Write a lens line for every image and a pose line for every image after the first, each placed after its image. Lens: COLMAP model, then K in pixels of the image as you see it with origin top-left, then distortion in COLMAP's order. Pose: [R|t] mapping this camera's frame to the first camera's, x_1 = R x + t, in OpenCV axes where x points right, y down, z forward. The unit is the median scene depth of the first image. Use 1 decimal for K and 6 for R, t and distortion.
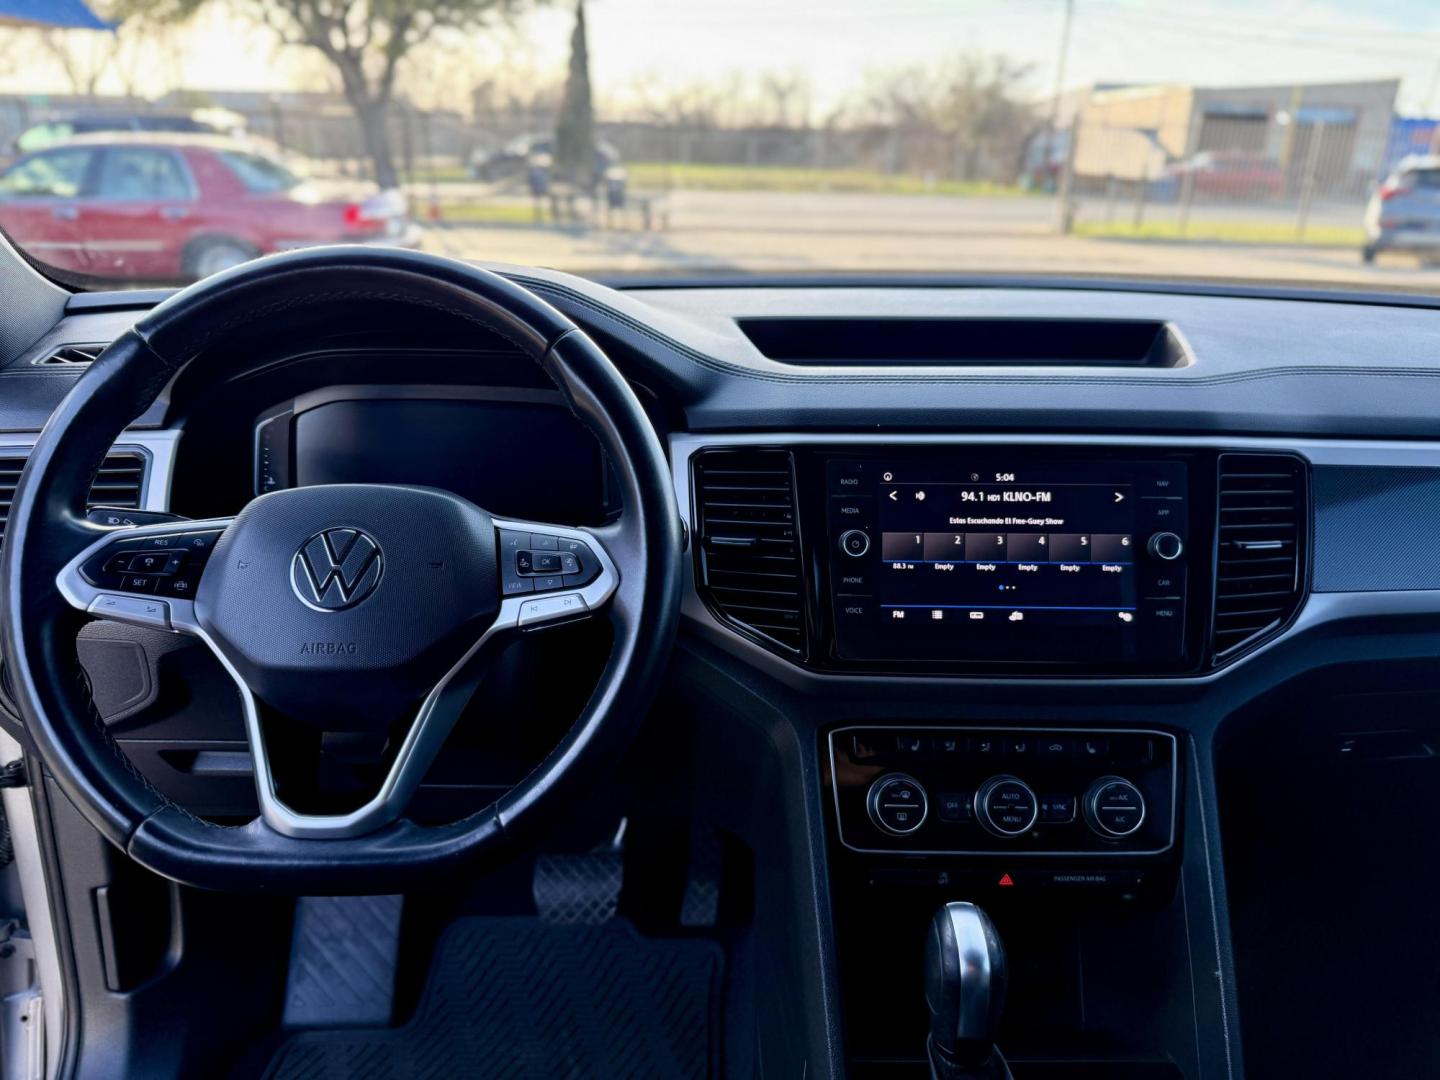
lens RADIAL K [[1012.3, 0, 720.0], [0, 1012.3, 540.0], [0, 0, 1]] dist [-0.004710, -0.021948]
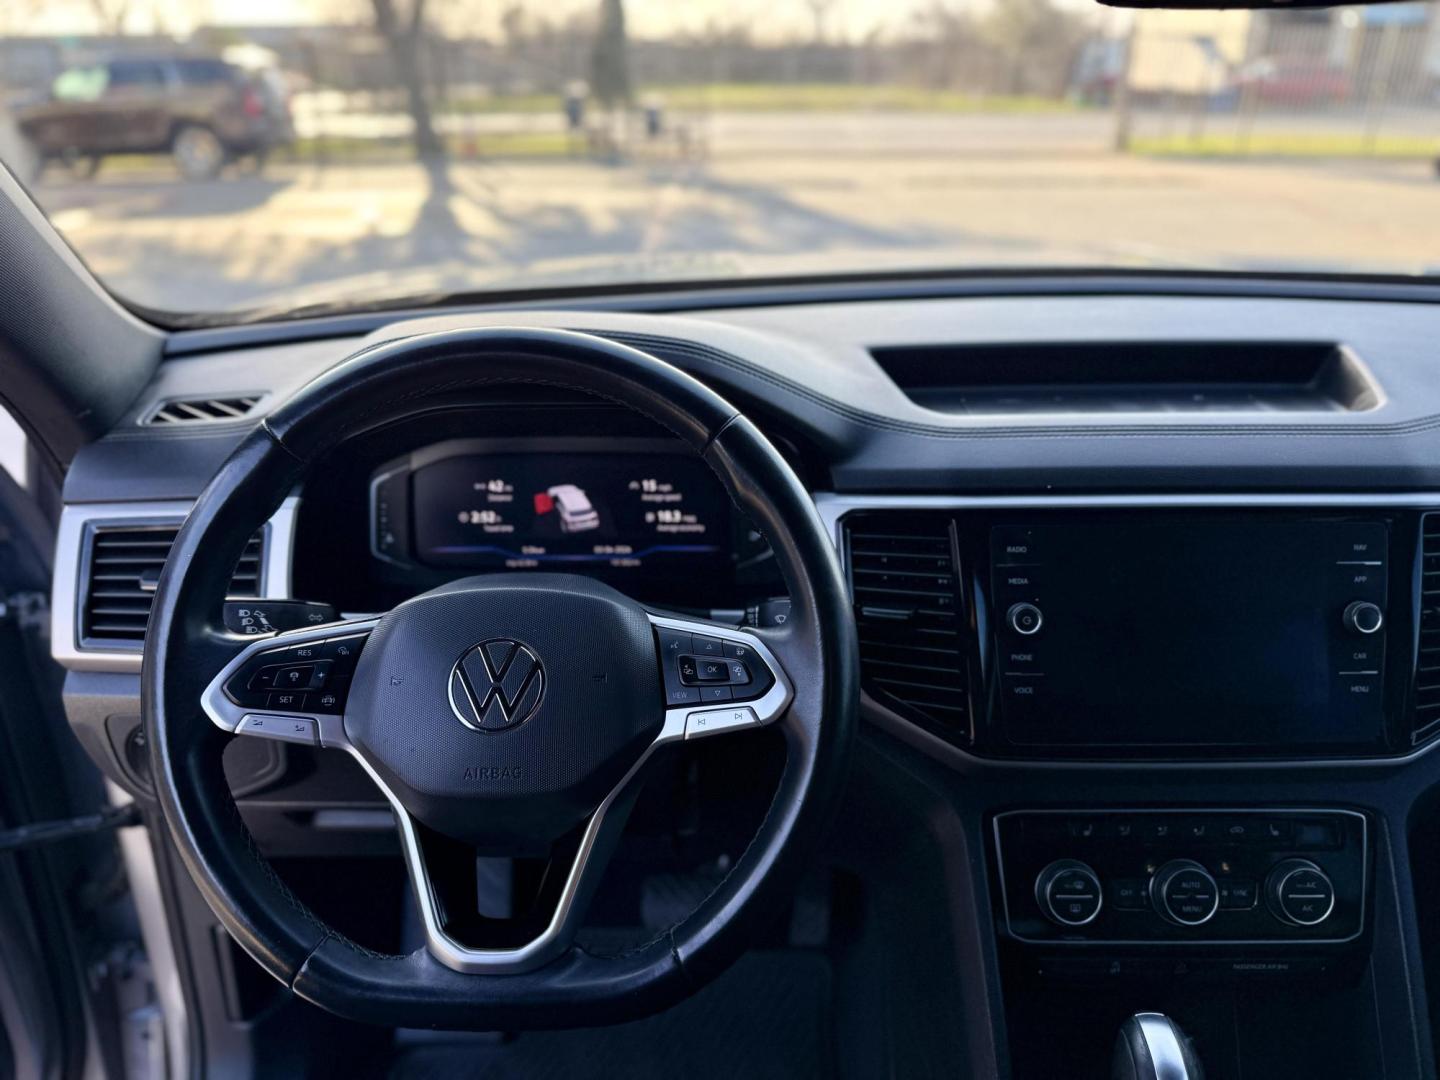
lens RADIAL K [[1020.0, 0, 720.0], [0, 1020.0, 540.0], [0, 0, 1]] dist [-0.046240, 0.035298]
pose [[0.999074, -0.012714, -0.041105, -0.106850], [0.015440, 0.997655, 0.066685, -0.135300], [0.040161, -0.067257, 0.996927, 0.068082]]
